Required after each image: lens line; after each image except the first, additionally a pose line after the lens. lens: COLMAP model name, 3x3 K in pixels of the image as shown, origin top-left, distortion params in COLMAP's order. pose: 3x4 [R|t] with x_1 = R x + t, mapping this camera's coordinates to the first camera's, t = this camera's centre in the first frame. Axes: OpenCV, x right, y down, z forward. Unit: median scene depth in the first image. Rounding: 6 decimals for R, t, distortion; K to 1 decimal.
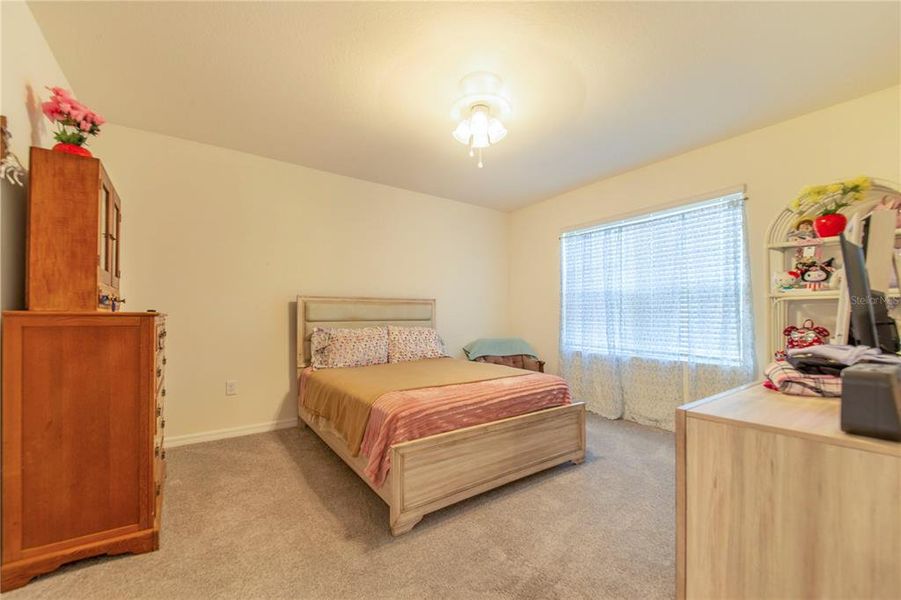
lens RADIAL K [[362.4, 0, 454.5], [0, 362.4, 312.1], [0, 0, 1]] dist [0.028106, -0.023014]
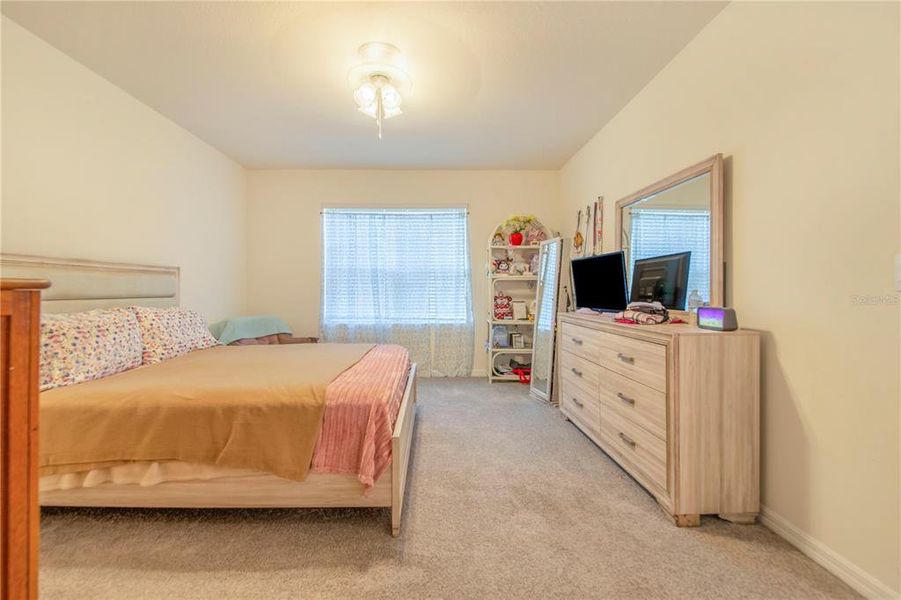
lens RADIAL K [[353.6, 0, 444.2], [0, 353.6, 284.5], [0, 0, 1]] dist [-0.013140, -0.000378]
pose [[0.556306, 0.010822, 0.830907, -0.401708], [-0.005956, 0.999941, -0.009036, 0.001734], [-0.830956, 0.000077, 0.556338, 0.215404]]
